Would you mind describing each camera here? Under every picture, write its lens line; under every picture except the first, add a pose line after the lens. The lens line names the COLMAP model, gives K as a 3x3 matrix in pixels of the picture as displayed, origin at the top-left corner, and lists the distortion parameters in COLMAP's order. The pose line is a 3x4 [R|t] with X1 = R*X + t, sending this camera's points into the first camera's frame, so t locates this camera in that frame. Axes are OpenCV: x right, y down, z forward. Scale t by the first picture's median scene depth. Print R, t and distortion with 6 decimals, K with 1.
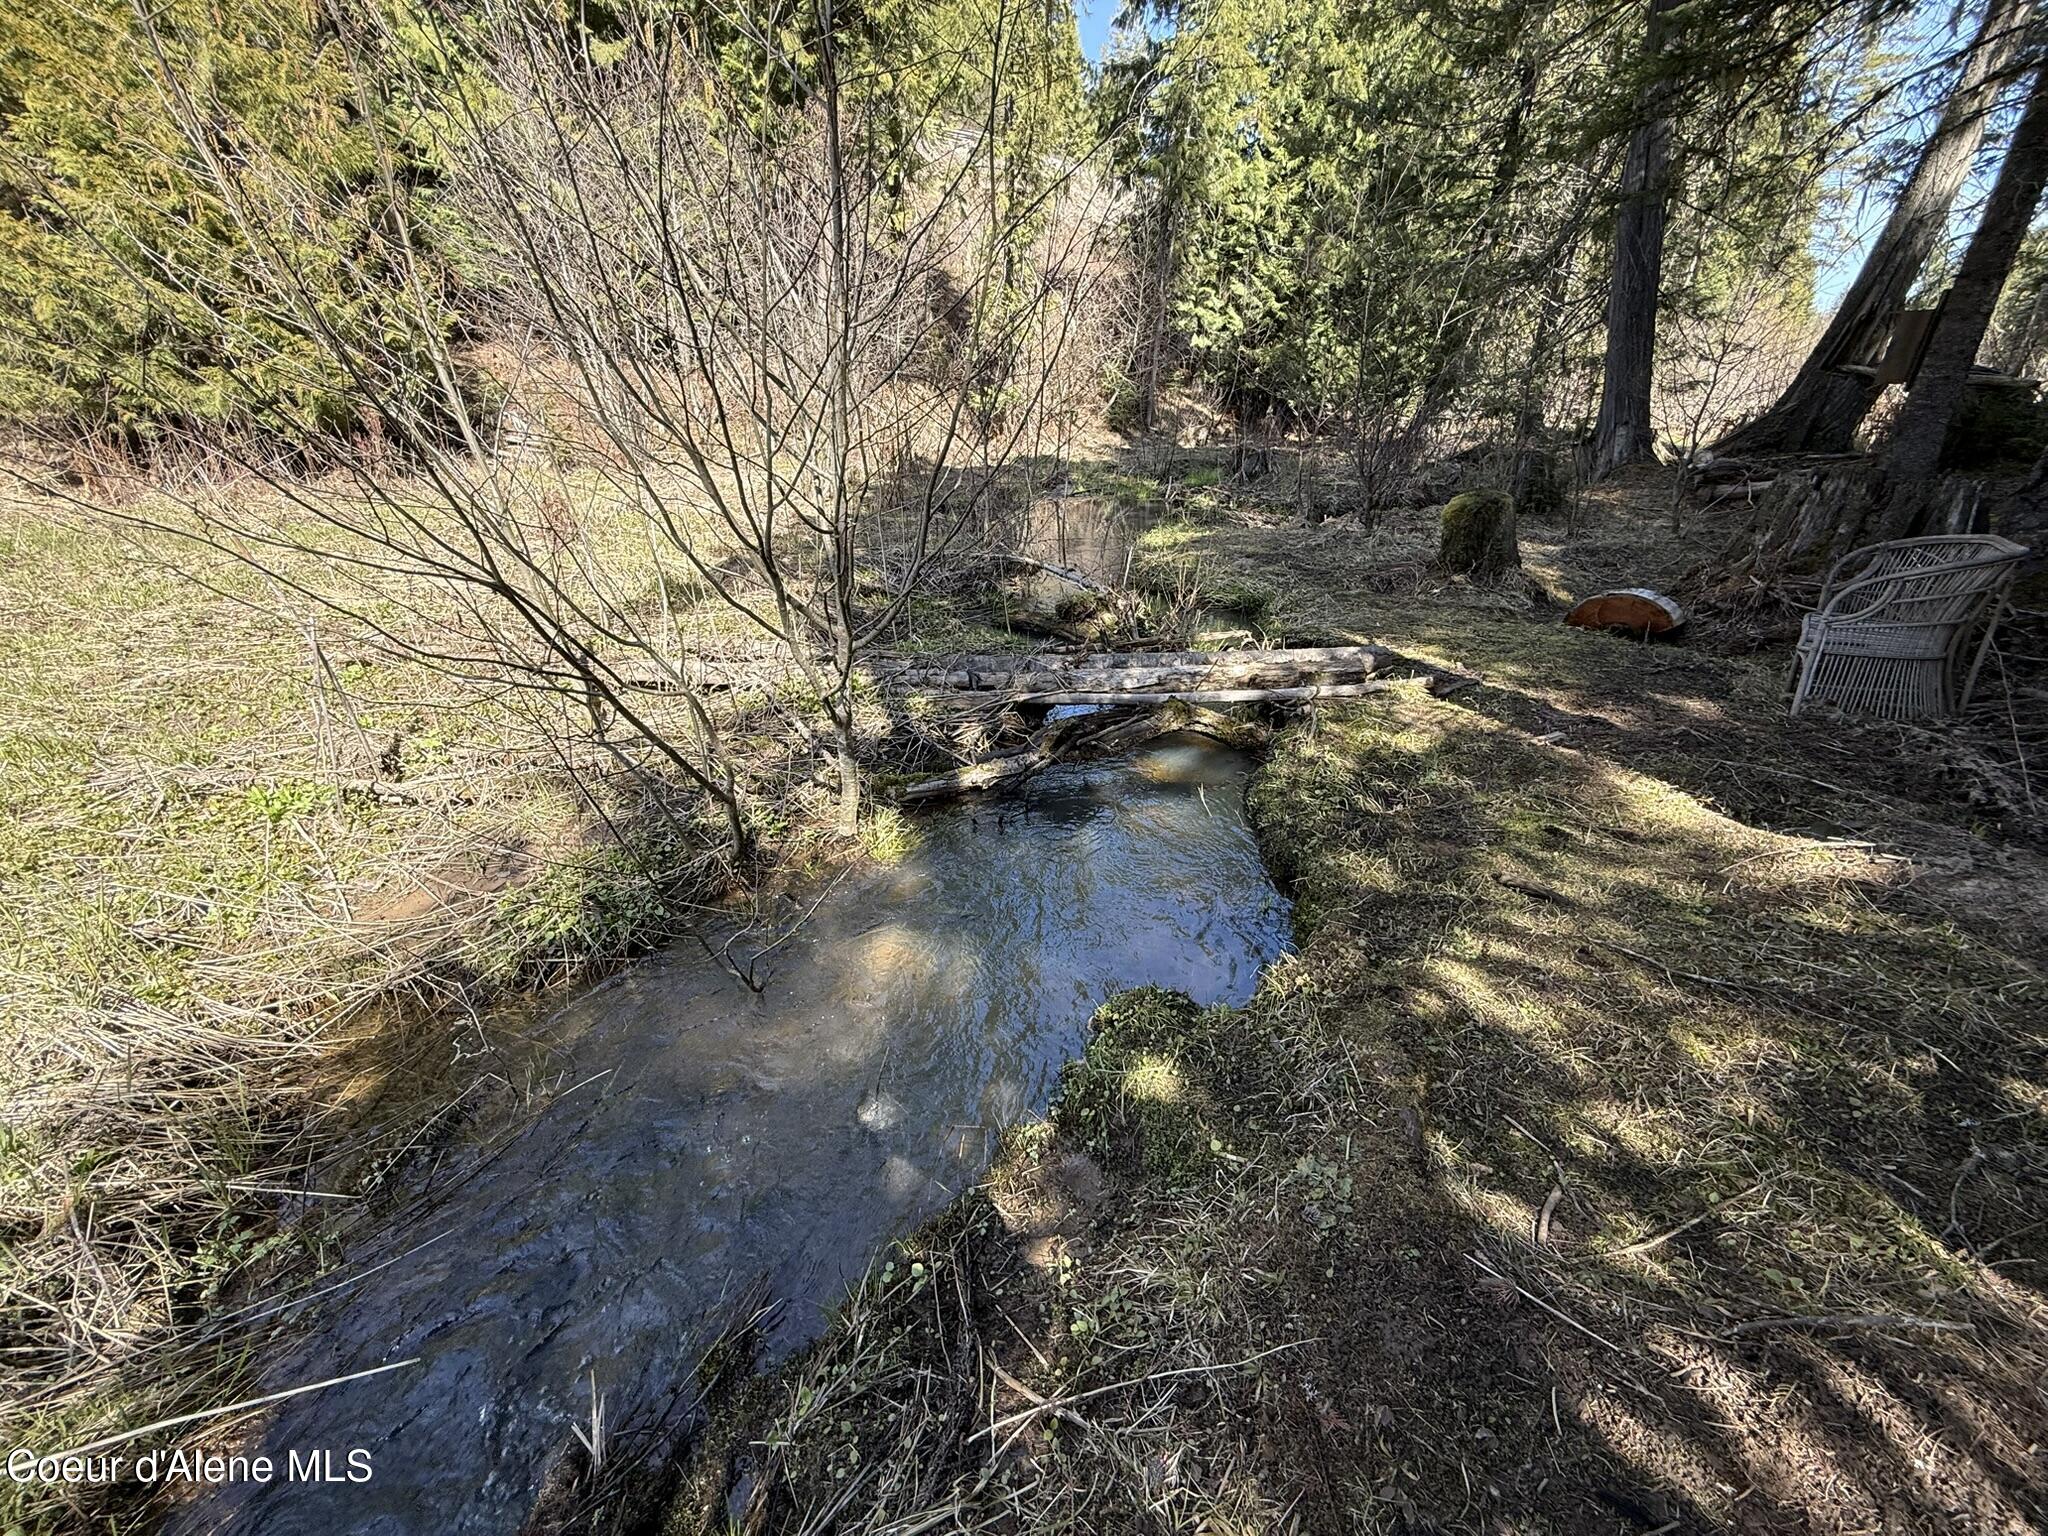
lens RADIAL K [[803.9, 0, 1023.5], [0, 803.9, 779.1], [0, 0, 1]] dist [-0.001985, 0.000304]
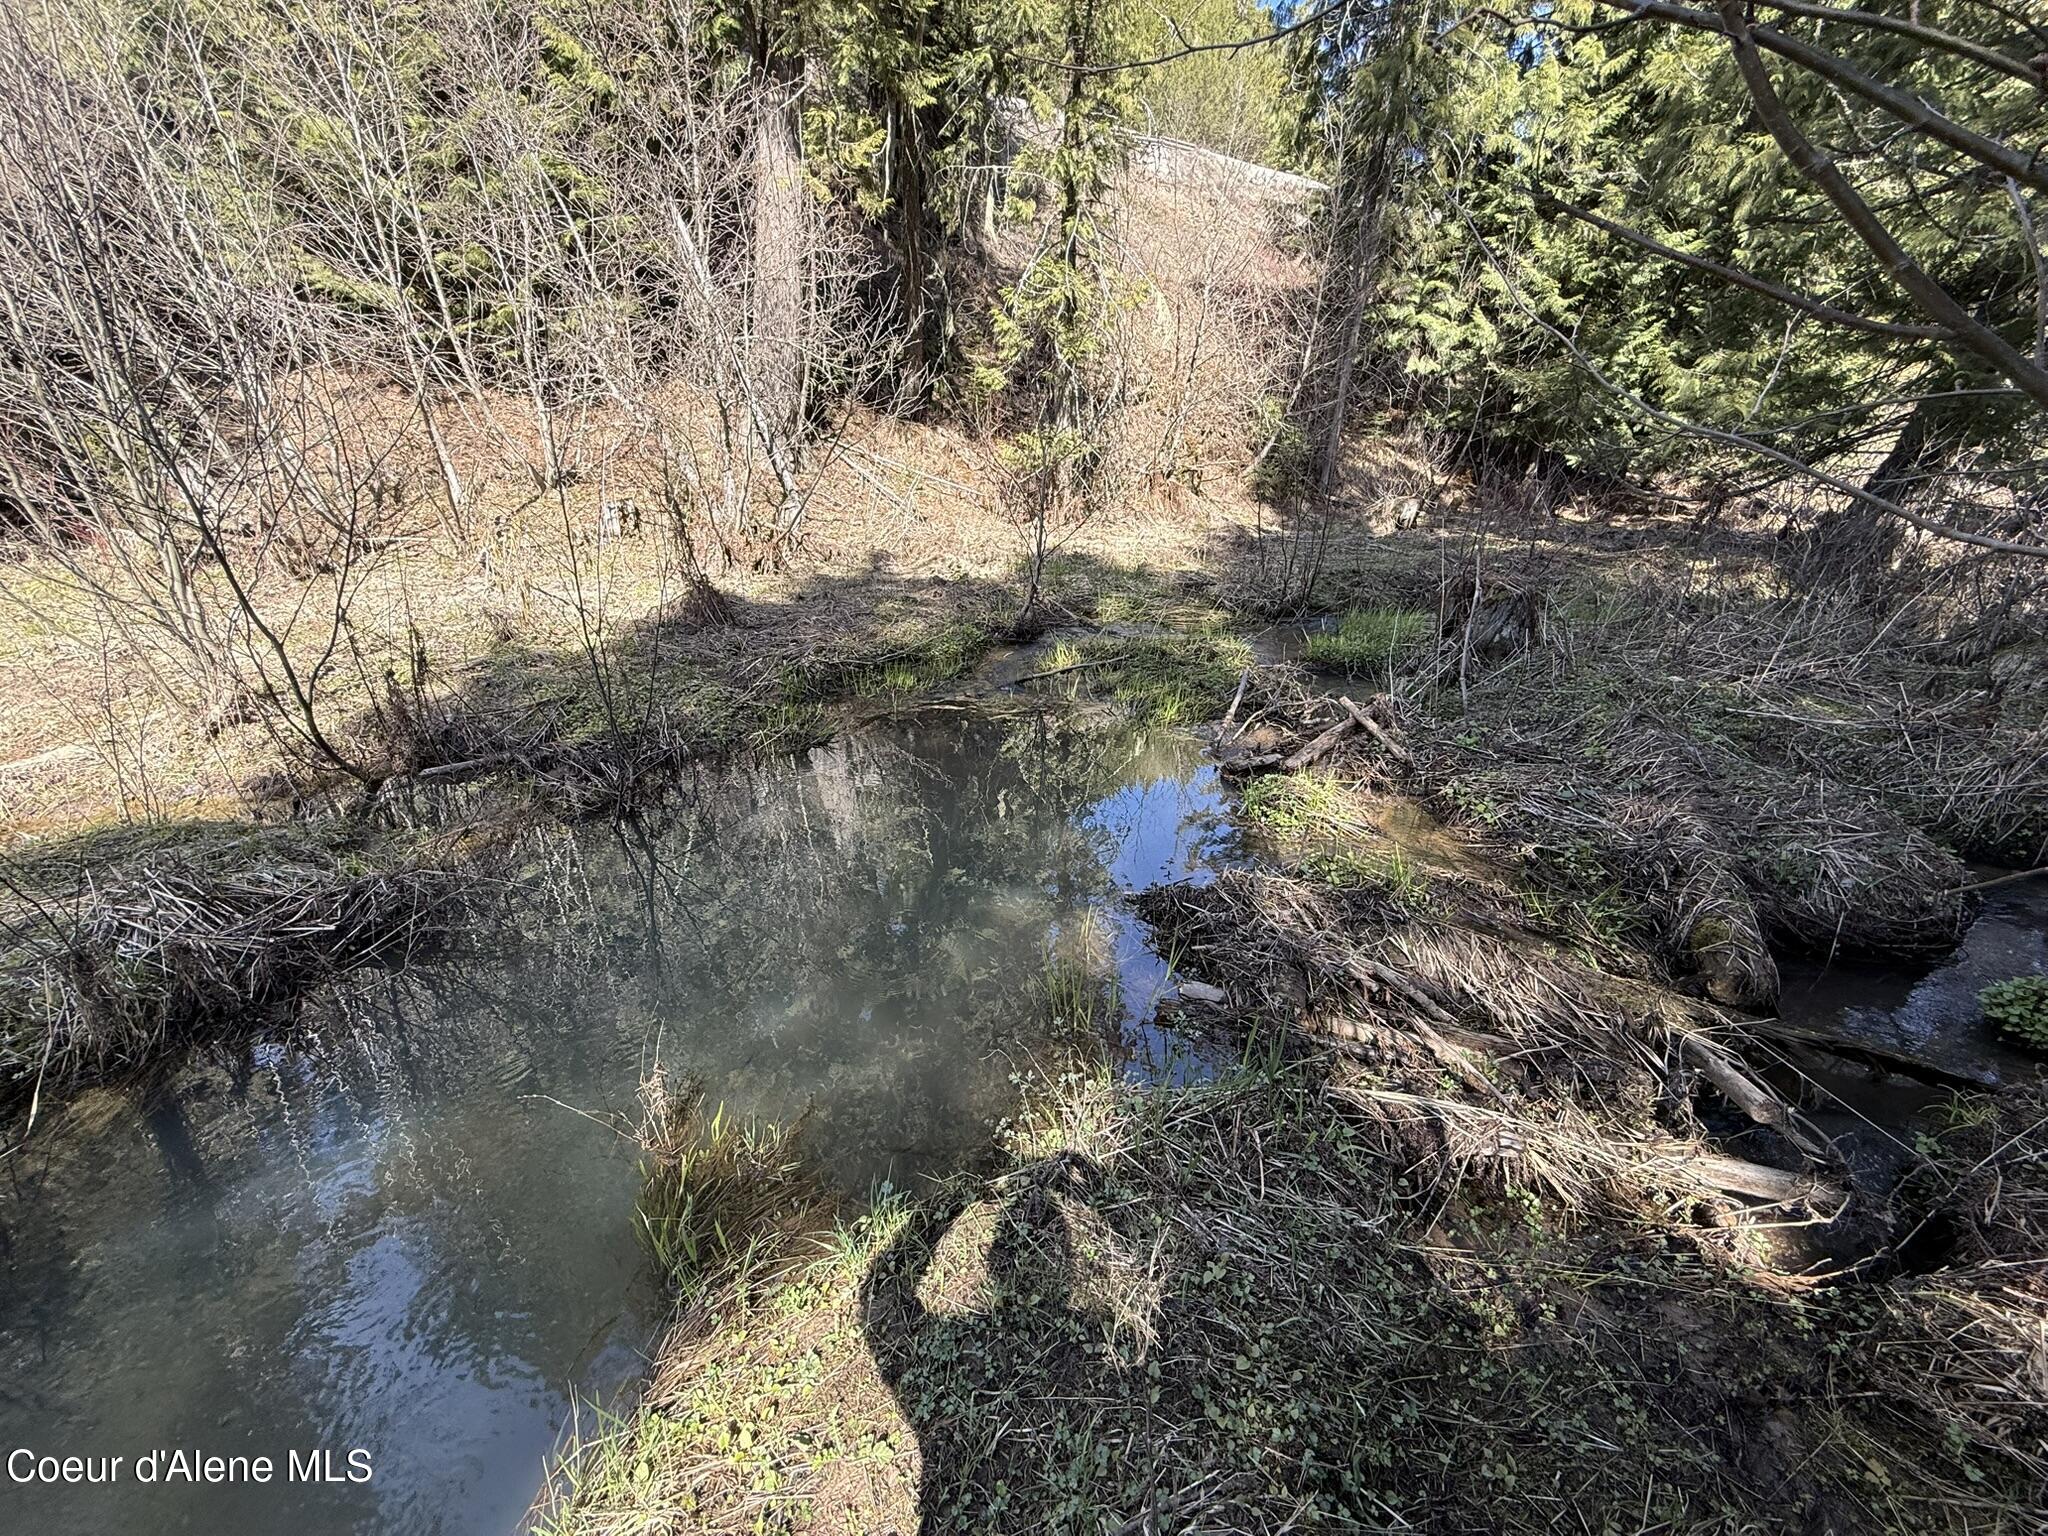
lens RADIAL K [[803.9, 0, 1019.0], [0, 803.9, 773.9], [0, 0, 1]] dist [-0.001985, 0.000304]
pose [[0.970948, 0.091651, -0.221043, 0.080239], [-0.106534, 0.992711, -0.056350, -0.151723], [0.214268, 0.078262, 0.973635, 0.335647]]
